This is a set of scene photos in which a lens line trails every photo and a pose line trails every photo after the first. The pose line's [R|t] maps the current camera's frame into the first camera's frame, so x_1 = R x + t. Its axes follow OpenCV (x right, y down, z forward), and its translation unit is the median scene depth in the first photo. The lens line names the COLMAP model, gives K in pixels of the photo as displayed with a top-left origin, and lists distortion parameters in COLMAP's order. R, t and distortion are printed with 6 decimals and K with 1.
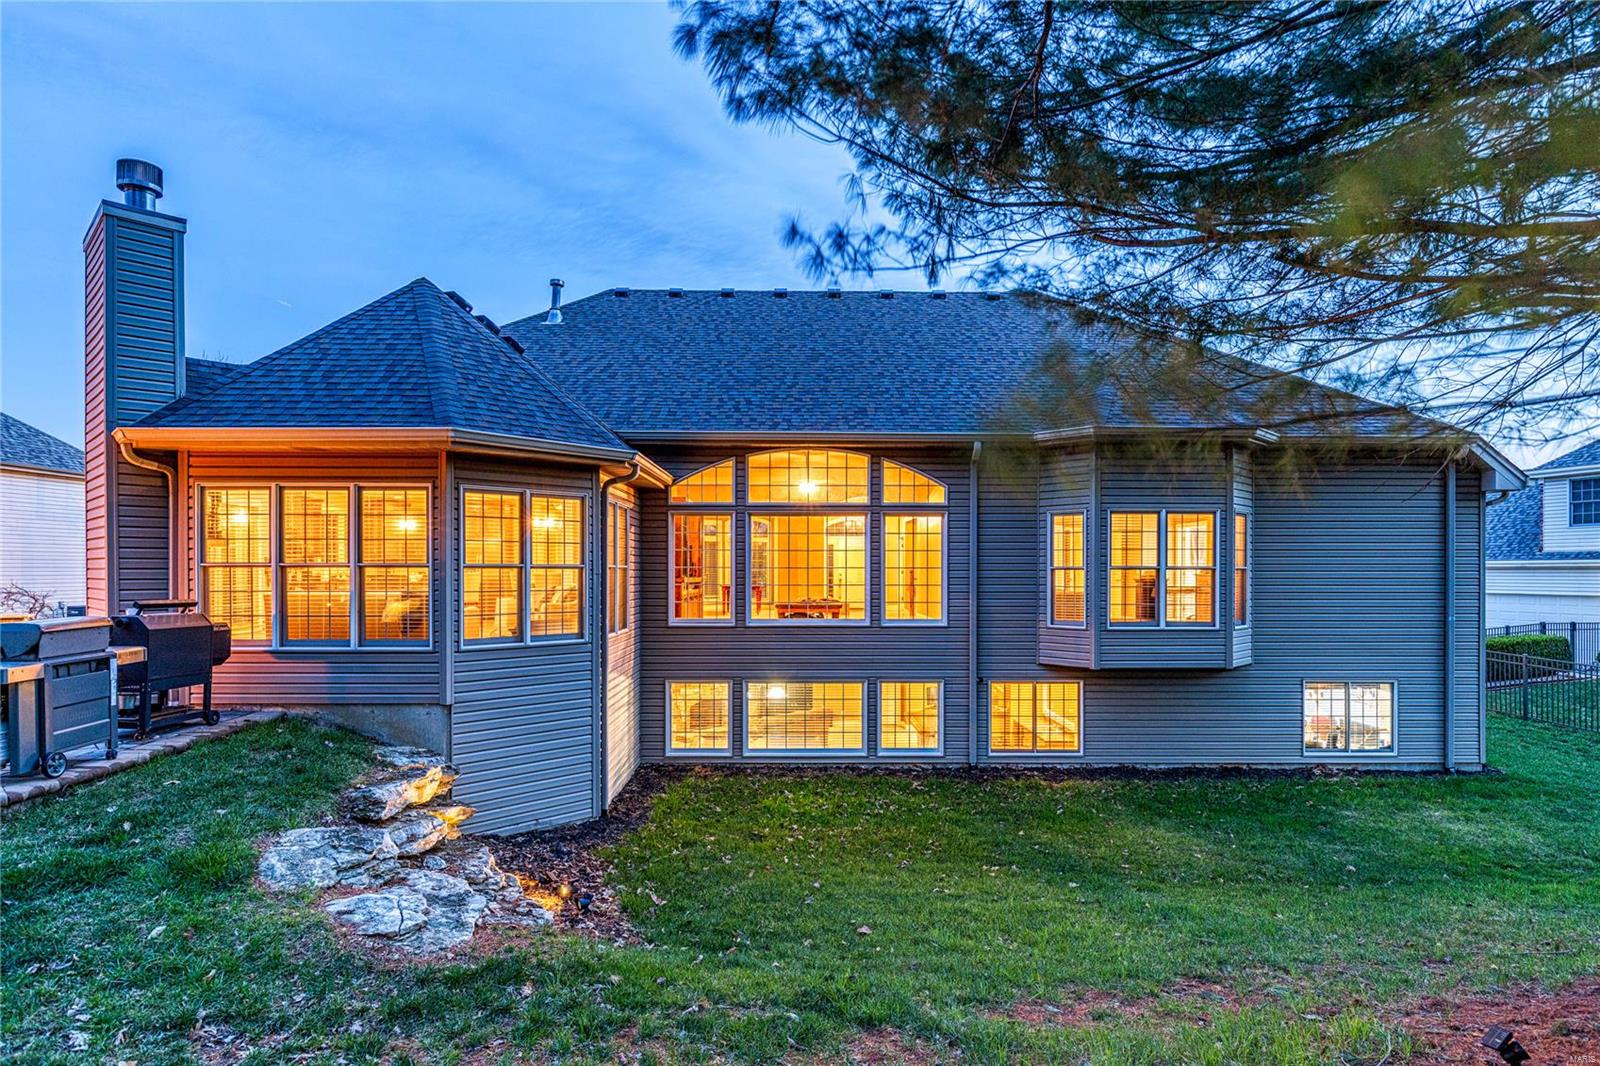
lens RADIAL K [[927.3, 0, 757.1], [0, 927.3, 567.5], [0, 0, 1]] dist [0.005439, 0.000692]
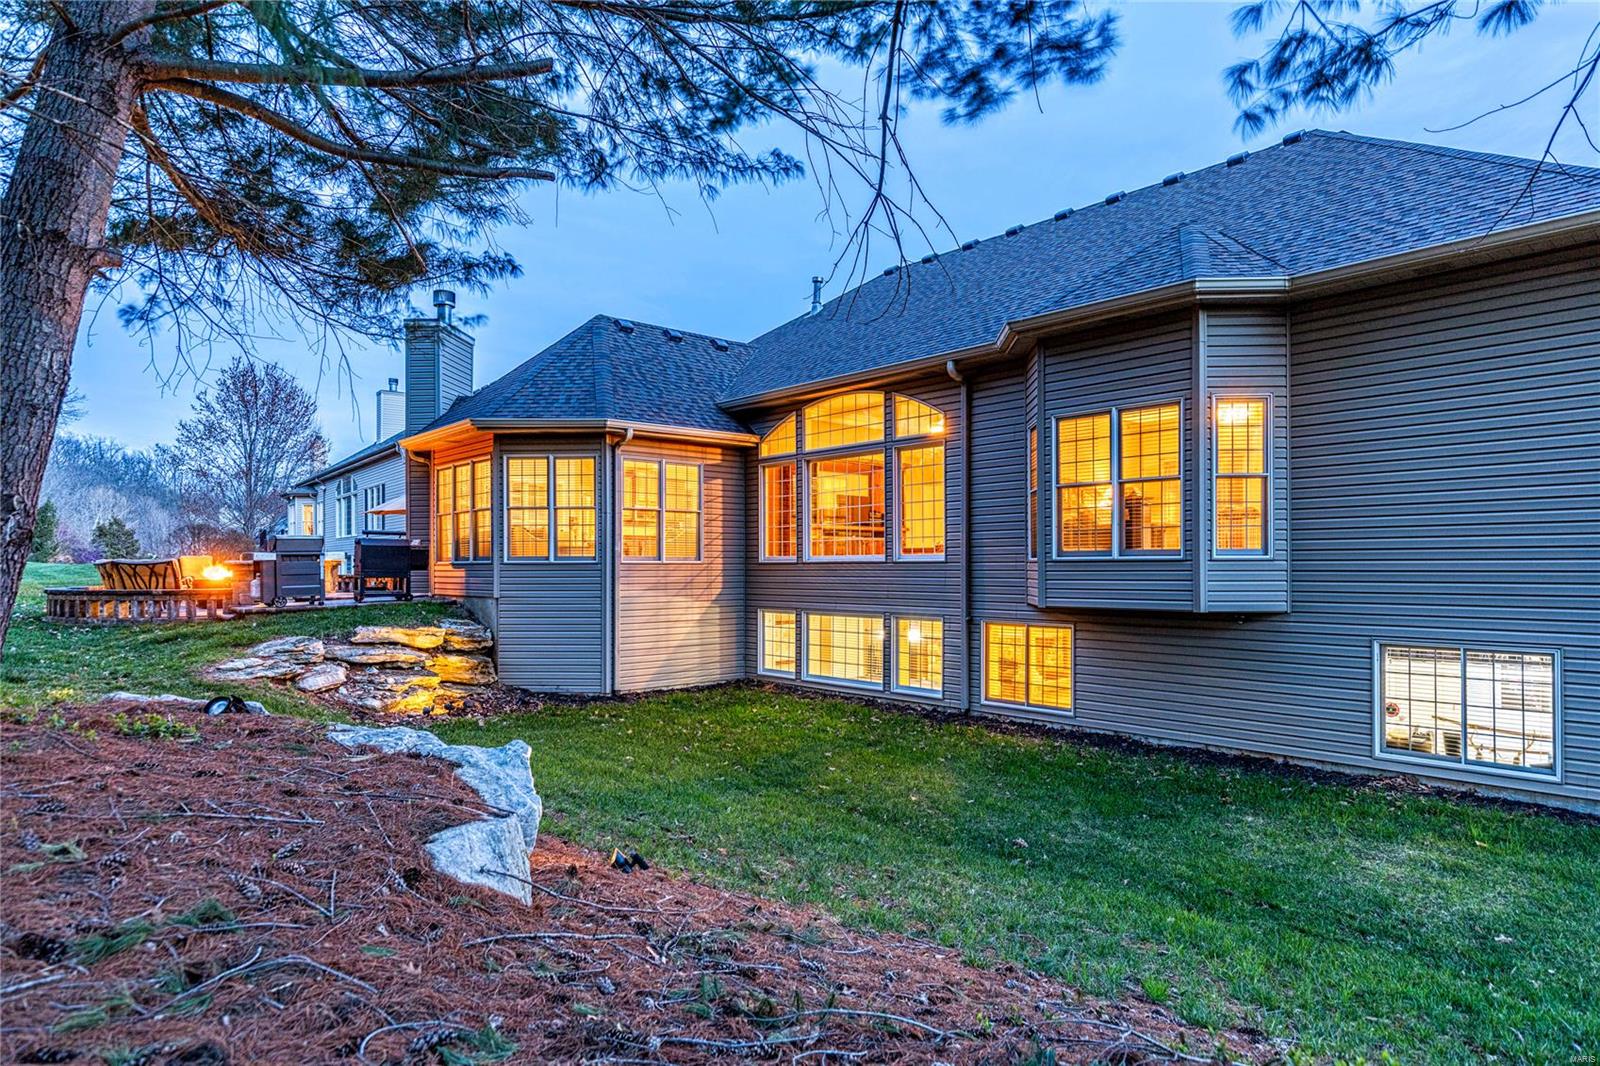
lens RADIAL K [[927.3, 0, 757.1], [0, 927.3, 567.5], [0, 0, 1]] dist [0.005439, 0.000692]
pose [[0.636627, -0.000469, -0.771171, 0.811441], [-0.000611, 0.999999, -0.001113, 0.070858], [0.771171, 0.001180, 0.636627, 0.251655]]
